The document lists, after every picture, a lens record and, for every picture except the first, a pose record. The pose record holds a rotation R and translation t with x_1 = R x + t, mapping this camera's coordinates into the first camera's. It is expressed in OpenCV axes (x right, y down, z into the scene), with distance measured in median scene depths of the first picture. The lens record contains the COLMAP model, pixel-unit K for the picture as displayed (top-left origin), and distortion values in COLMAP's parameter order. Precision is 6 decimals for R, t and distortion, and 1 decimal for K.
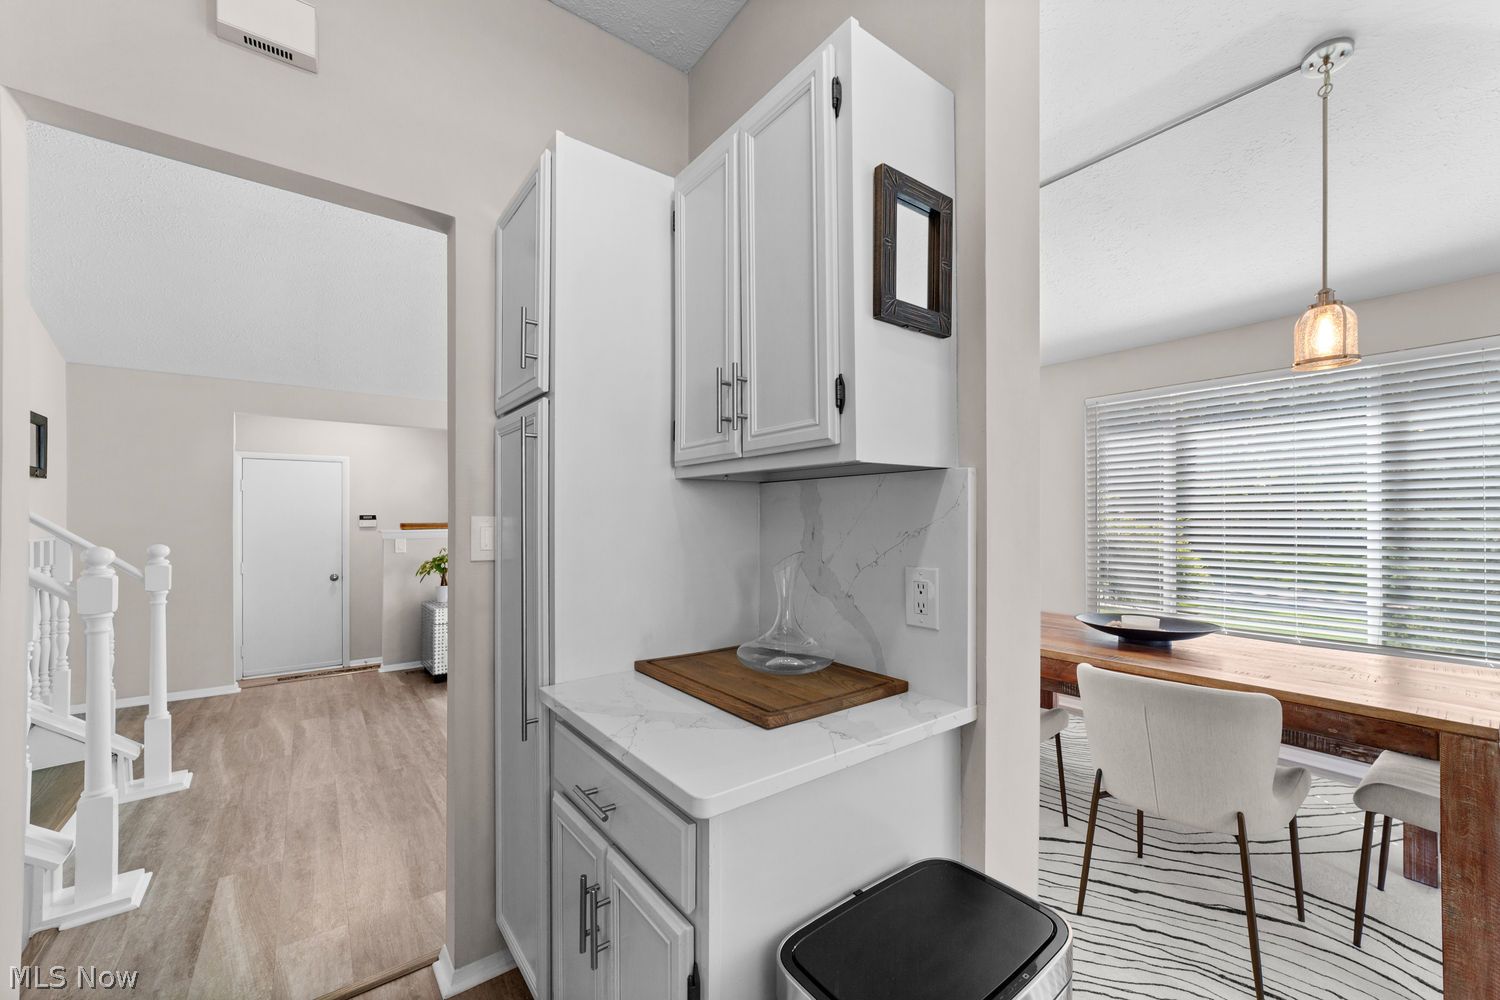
lens RADIAL K [[587.6, 0, 748.7], [0, 587.6, 510.7], [0, 0, 1]] dist [-0.015054, 0.007371]
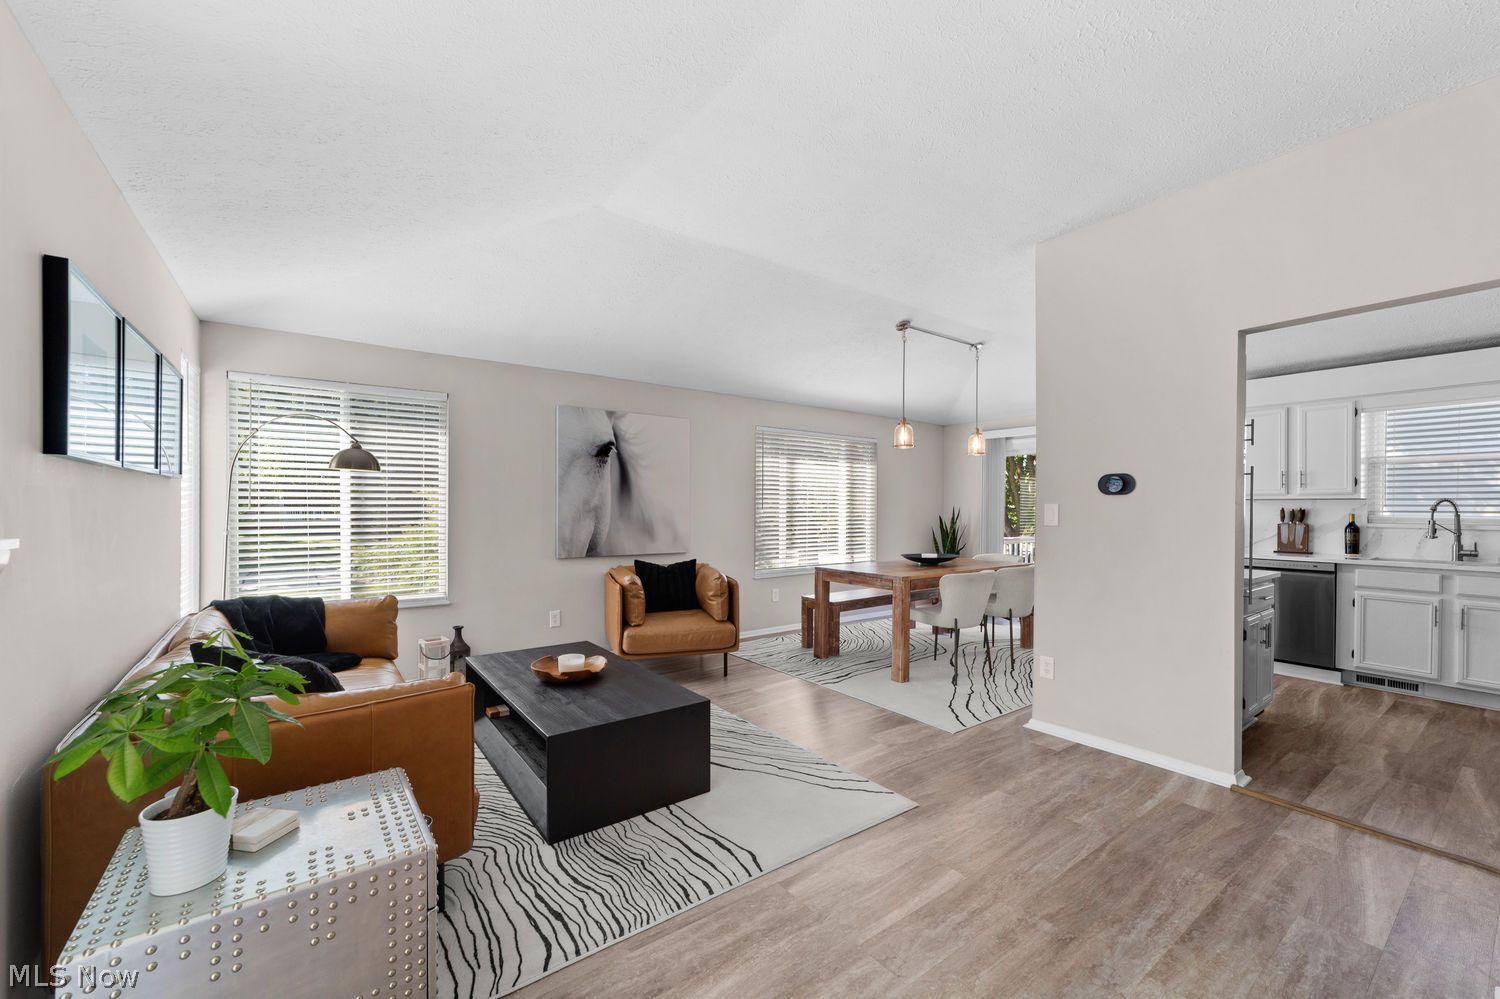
lens RADIAL K [[587.6, 0, 748.7], [0, 587.6, 509.3], [0, 0, 1]] dist [-0.015054, 0.007371]
pose [[0.014751, -0.000668, 0.999891, -0.905310], [-0.020832, 0.999783, 0.000975, 0.017713], [-0.999674, -0.020845, 0.014734, 0.982802]]
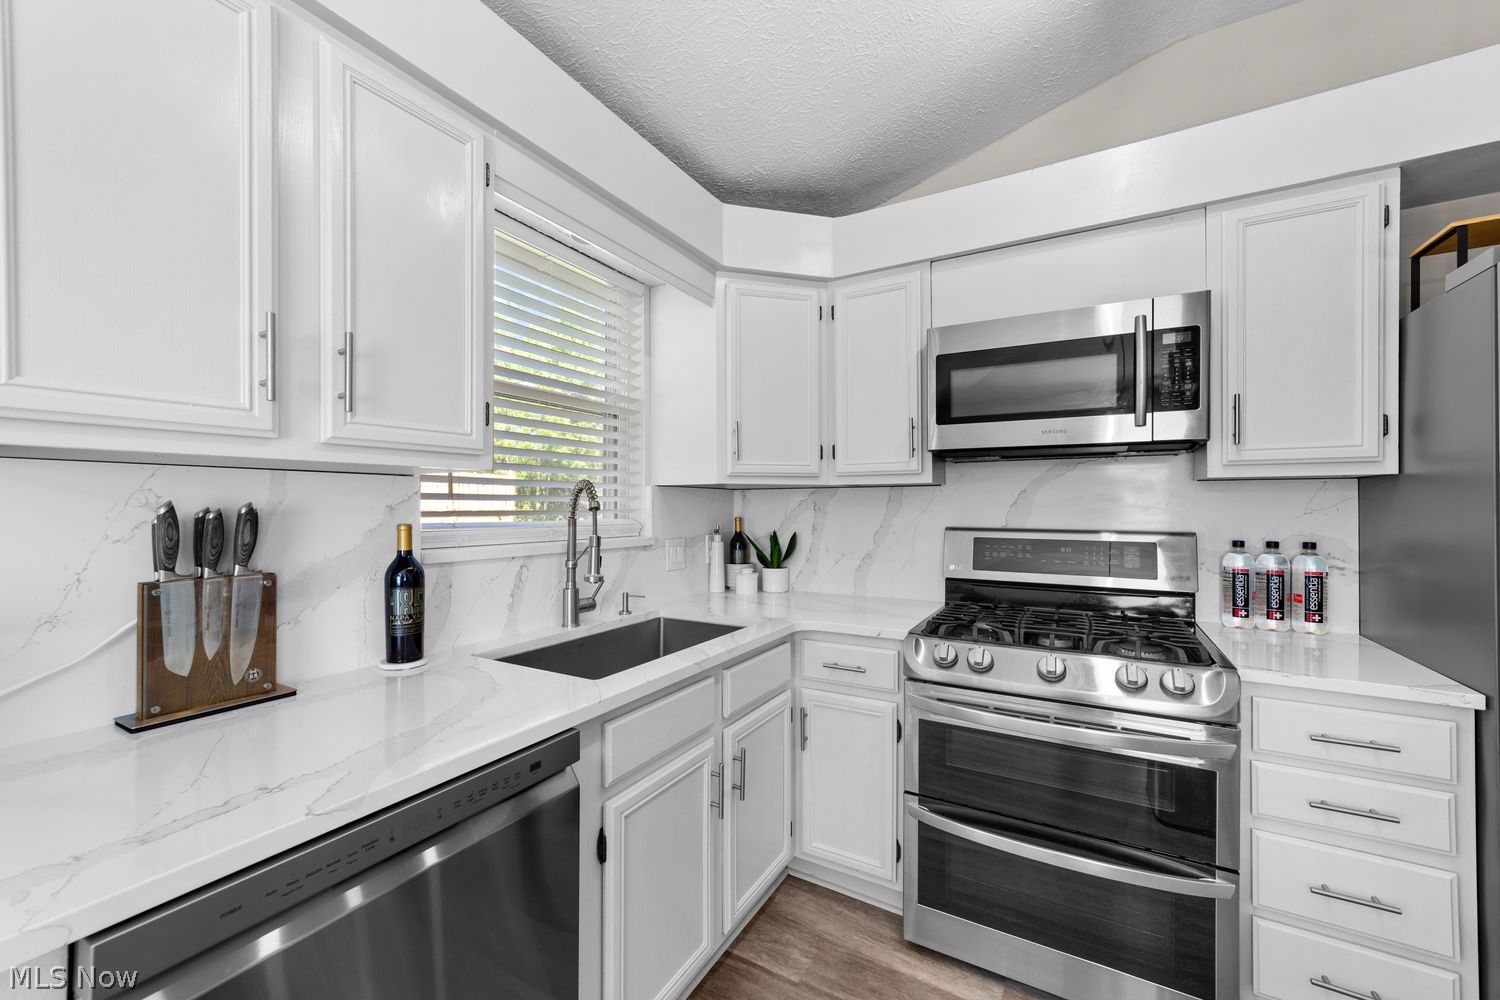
lens RADIAL K [[587.6, 0, 754.6], [0, 587.6, 501.9], [0, 0, 1]] dist [-0.015054, 0.007371]
pose [[-0.919074, -0.001964, -0.394079, 0.217327], [0.005976, 0.999803, -0.018919, -0.002016], [0.394039, -0.019743, -0.918882, 0.196335]]
